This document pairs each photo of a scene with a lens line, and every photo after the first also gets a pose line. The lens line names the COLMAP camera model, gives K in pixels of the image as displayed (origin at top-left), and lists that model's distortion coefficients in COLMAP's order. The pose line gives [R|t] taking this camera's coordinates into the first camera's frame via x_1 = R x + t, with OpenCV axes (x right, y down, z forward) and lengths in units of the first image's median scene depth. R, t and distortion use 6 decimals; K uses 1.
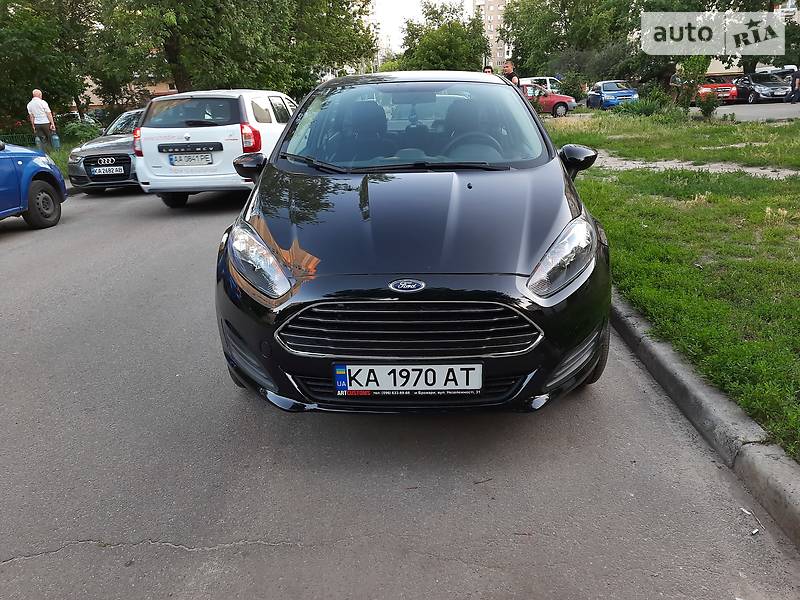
lens RADIAL K [[575.7, 0, 406.2], [0, 575.7, 298.5], [0, 0, 1]] dist [0.090750, -0.091422]
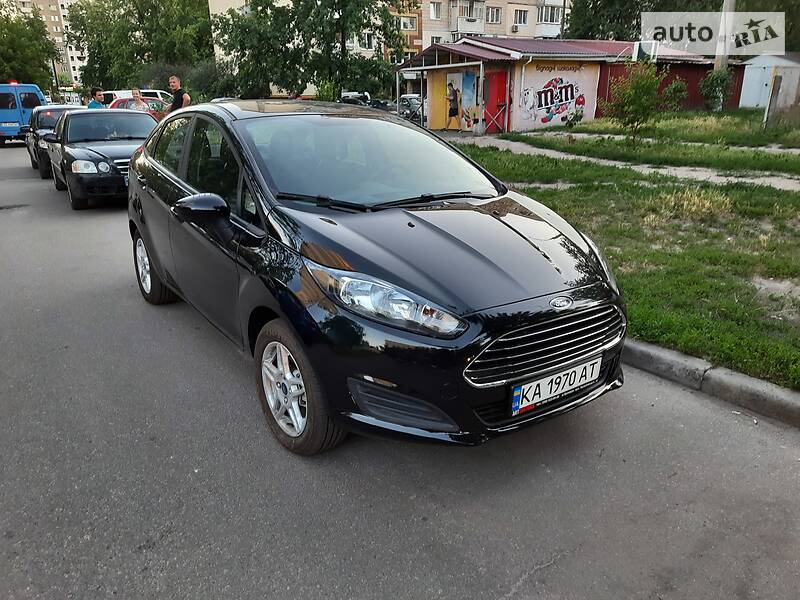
lens RADIAL K [[573.9, 0, 402.3], [0, 573.9, 297.1], [0, 0, 1]] dist [0.089127, -0.086851]
pose [[0.800926, -0.162528, 0.576284, -0.866860], [0.175807, 0.983867, 0.033139, -0.122022], [-0.572372, 0.074773, 0.816578, 0.224366]]
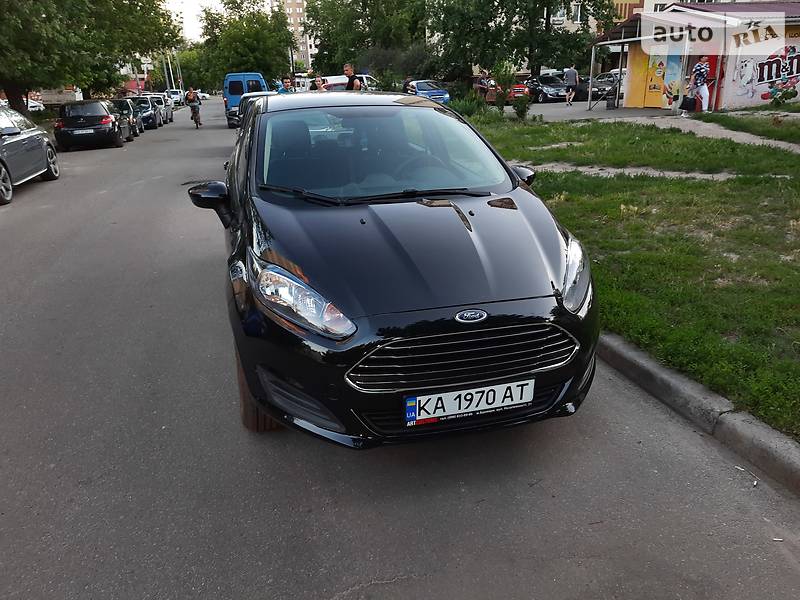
lens RADIAL K [[573.9, 0, 402.3], [0, 573.9, 297.1], [0, 0, 1]] dist [0.089127, -0.086851]
pose [[0.954298, -0.092862, 0.284063, -0.401230], [0.090470, 0.995666, 0.021559, -0.087760], [-0.284834, 0.005126, 0.958563, 0.005215]]
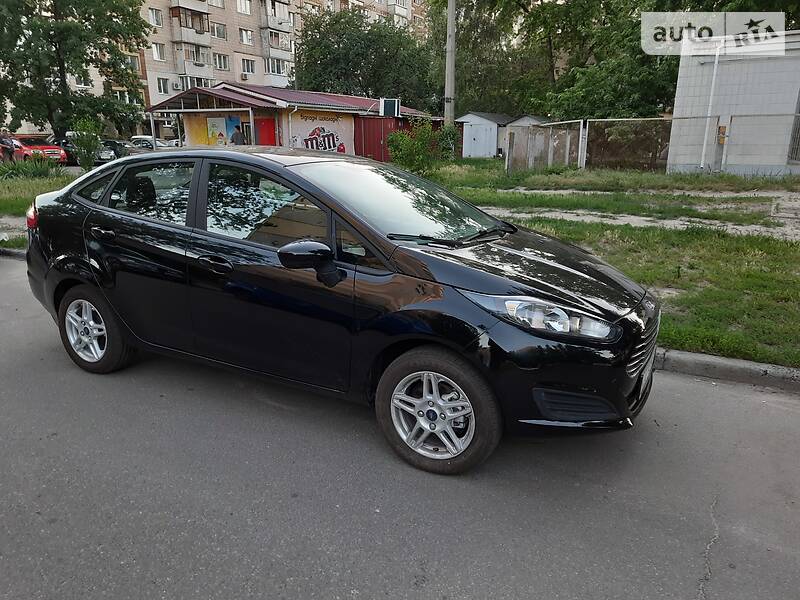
lens RADIAL K [[573.9, 0, 402.3], [0, 573.9, 297.1], [0, 0, 1]] dist [0.089127, -0.086851]
pose [[0.472182, -0.180844, 0.862751, -1.415190], [0.263161, 0.963017, 0.057833, -0.262041], [-0.841303, 0.199735, 0.502311, 0.675385]]
